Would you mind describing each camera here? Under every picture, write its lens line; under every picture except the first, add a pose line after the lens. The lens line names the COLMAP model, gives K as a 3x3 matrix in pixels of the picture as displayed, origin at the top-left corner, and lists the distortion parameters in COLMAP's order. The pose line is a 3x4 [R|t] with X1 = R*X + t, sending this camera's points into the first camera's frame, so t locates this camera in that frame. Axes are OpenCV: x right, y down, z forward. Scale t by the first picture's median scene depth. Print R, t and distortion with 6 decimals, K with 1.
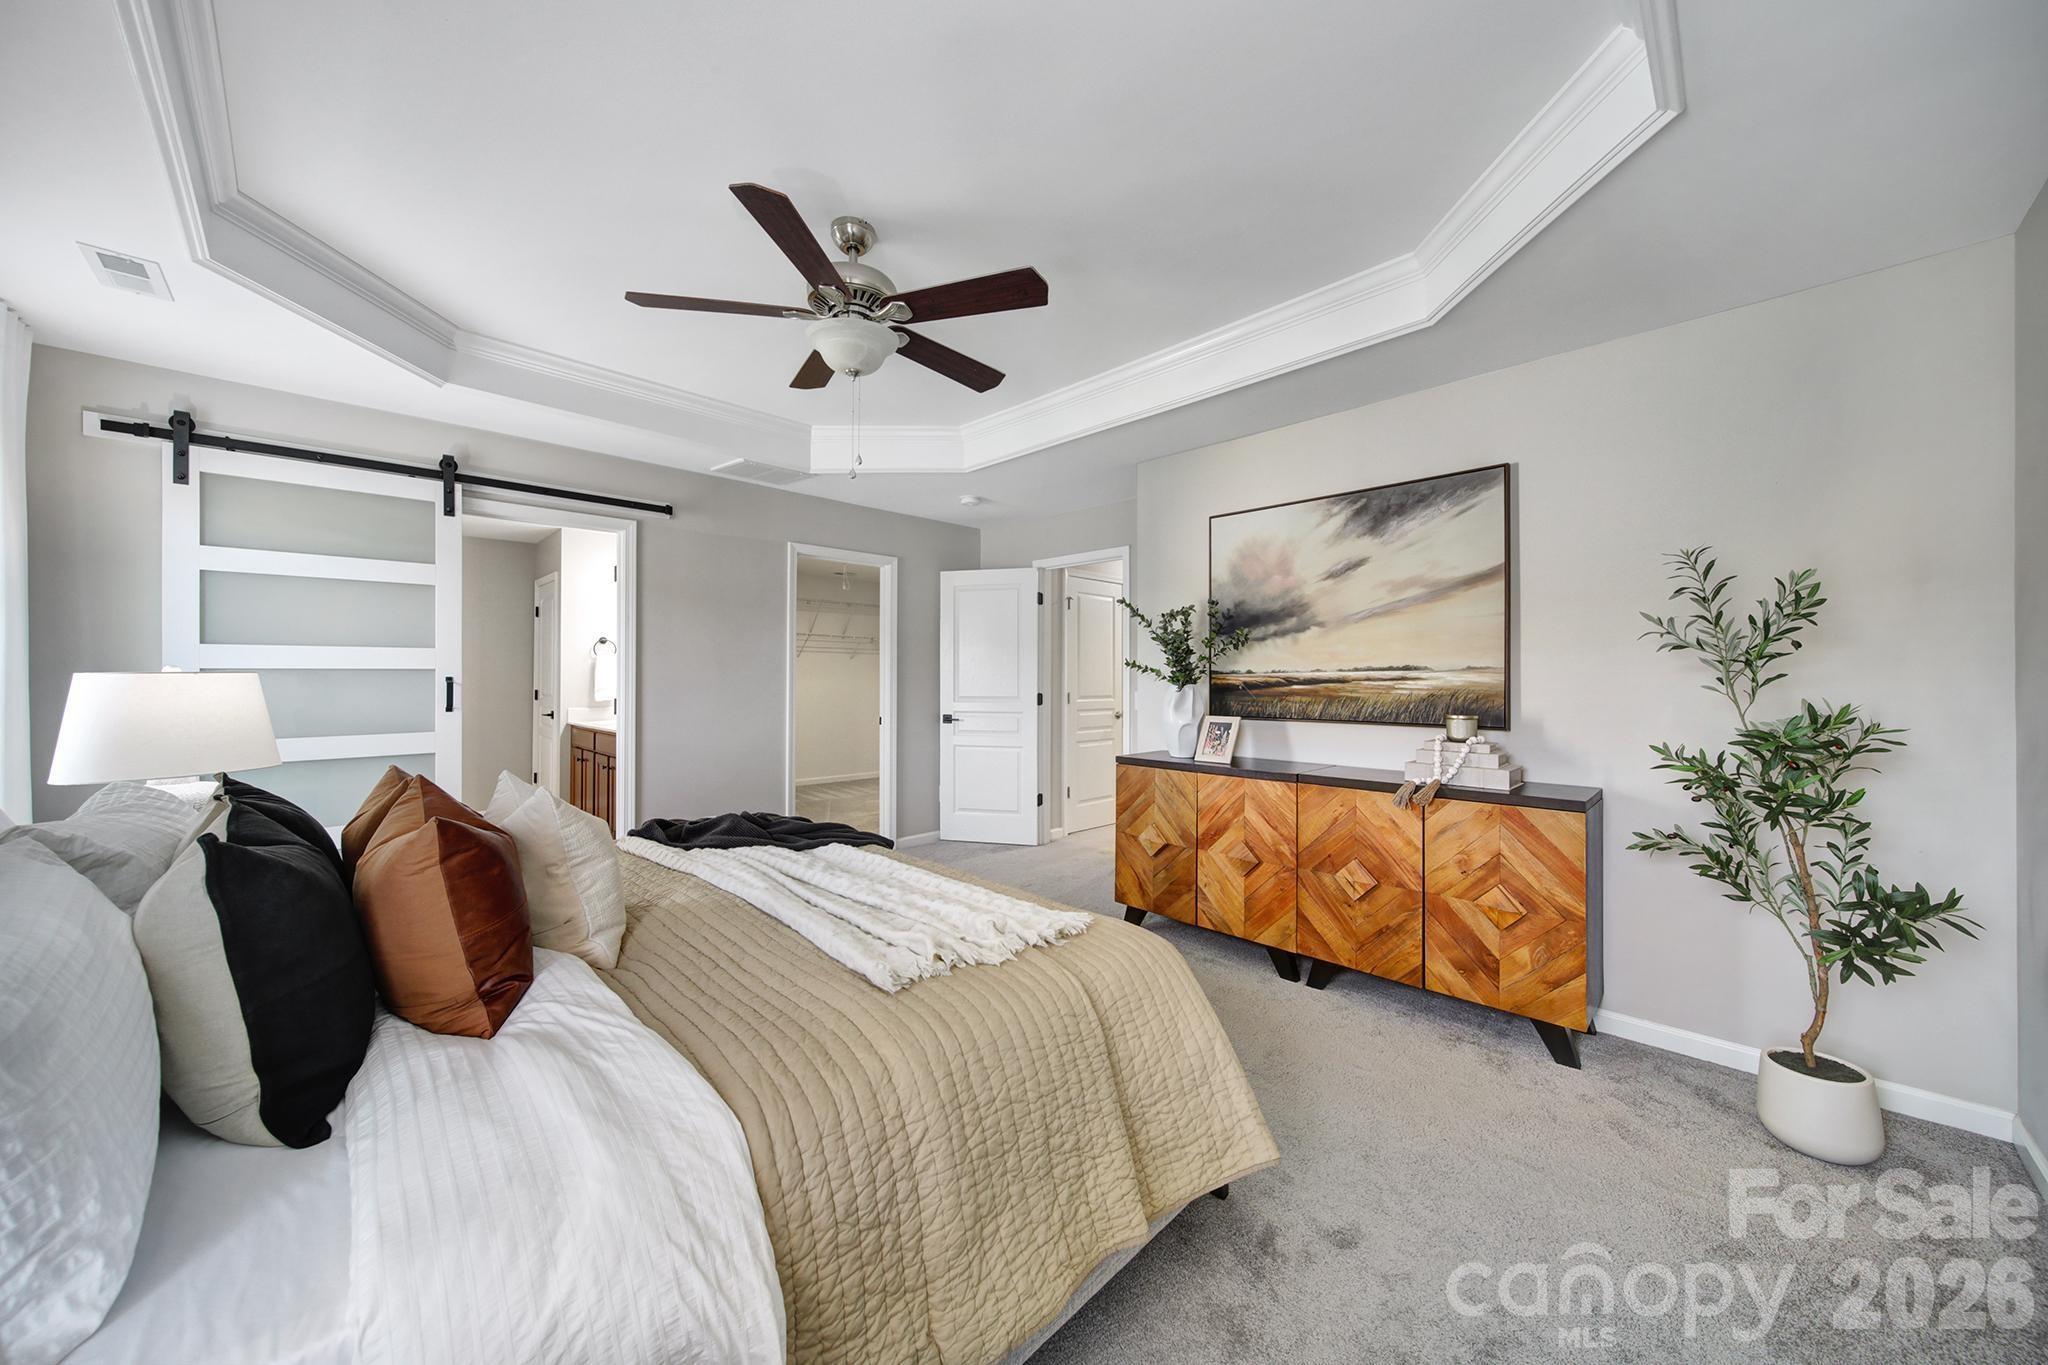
lens RADIAL K [[708.6, 0, 1026.1], [0, 708.6, 677.4], [0, 0, 1]] dist [-0.008595, -0.000067]
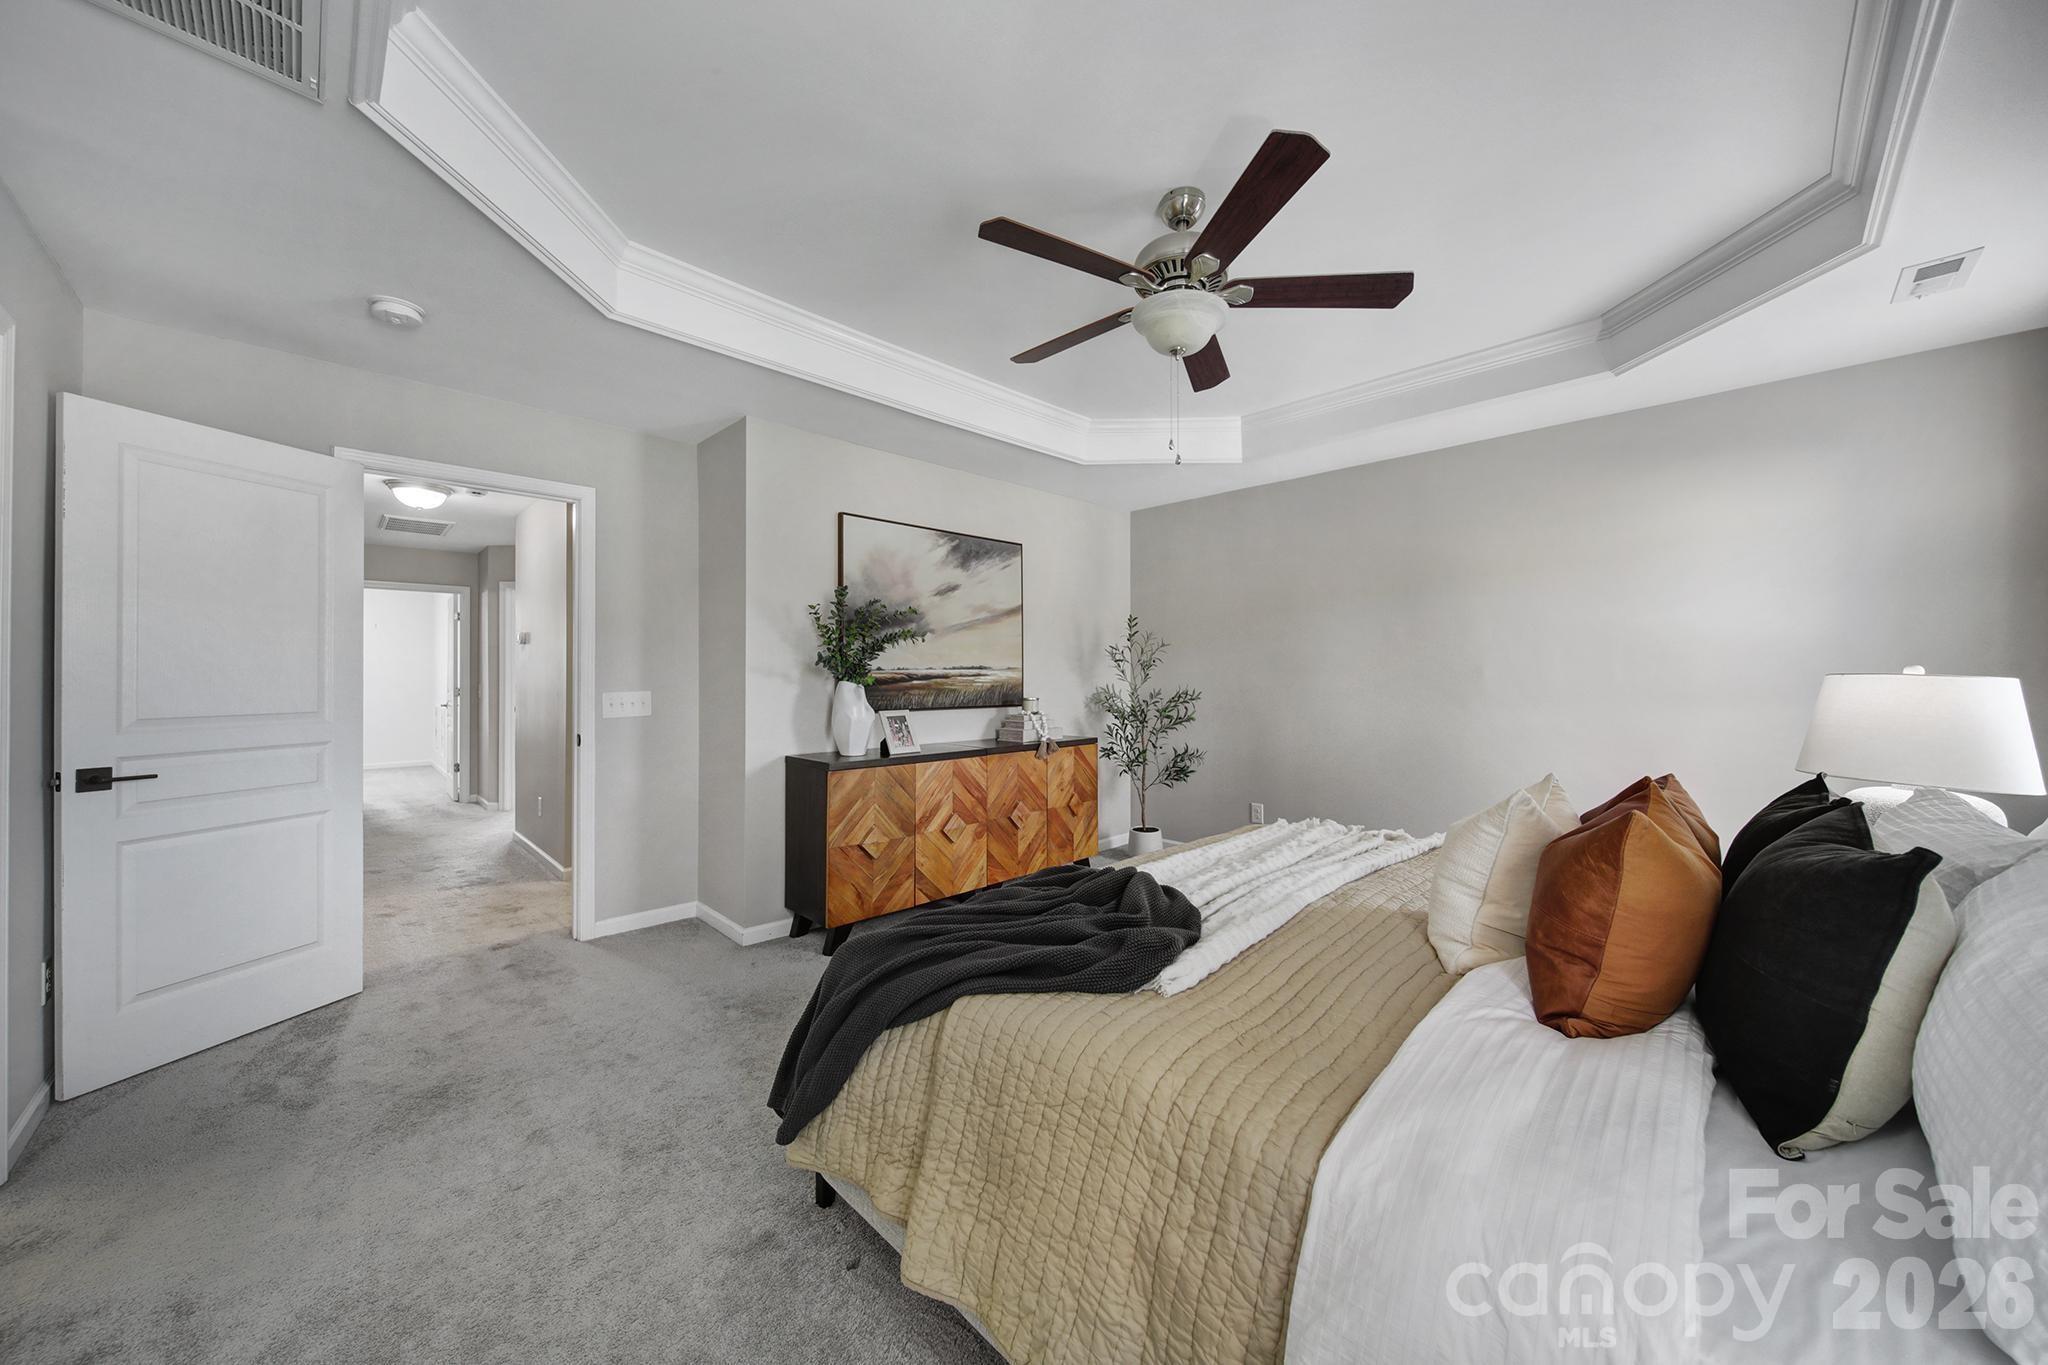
lens RADIAL K [[708.6, 0, 1022.4], [0, 708.6, 691.3], [0, 0, 1]] dist [-0.008595, -0.000067]
pose [[0.006443, -0.024021, 0.999691, -0.833303], [0.000793, 0.999711, 0.024017, 0.000497], [-0.999979, 0.000638, 0.006460, 0.841827]]
